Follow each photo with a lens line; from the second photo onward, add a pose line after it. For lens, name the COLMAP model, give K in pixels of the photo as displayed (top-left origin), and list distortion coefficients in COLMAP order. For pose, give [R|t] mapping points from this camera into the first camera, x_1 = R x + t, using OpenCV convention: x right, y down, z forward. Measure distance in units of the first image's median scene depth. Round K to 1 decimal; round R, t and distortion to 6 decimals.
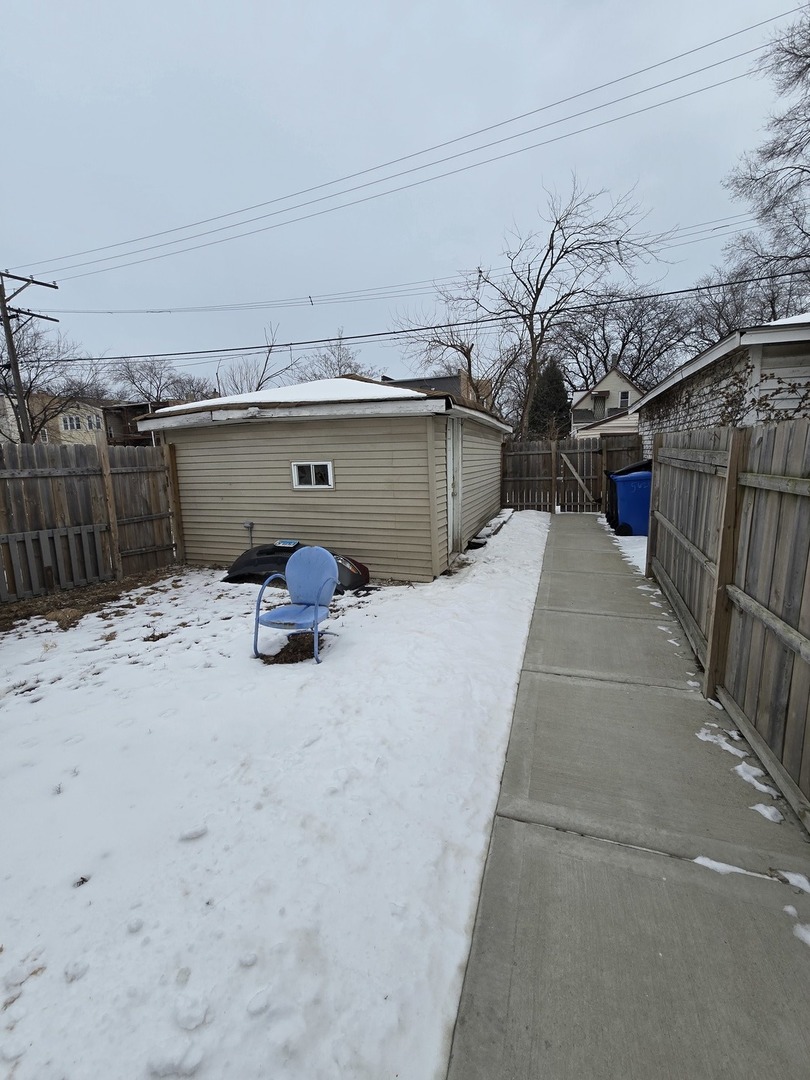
lens RADIAL K [[441.3, 0, 402.8], [0, 441.3, 536.5], [0, 0, 1]] dist [-0.003204, 0.001170]
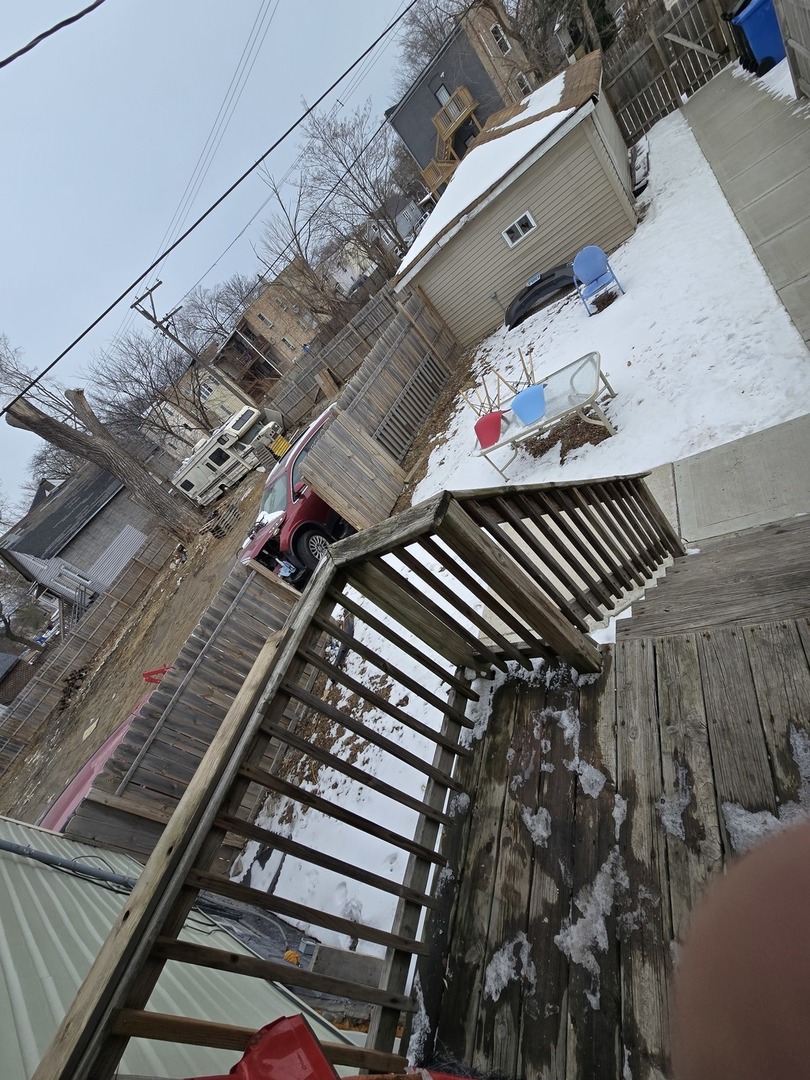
lens RADIAL K [[441.3, 0, 406.5], [0, 441.3, 537.6], [0, 0, 1]] dist [-0.003204, 0.001170]
pose [[0.769085, -0.487236, -0.413653, -0.351526], [0.622500, 0.717768, 0.311934, -0.085289], [0.144921, -0.497403, 0.855329, -0.753732]]
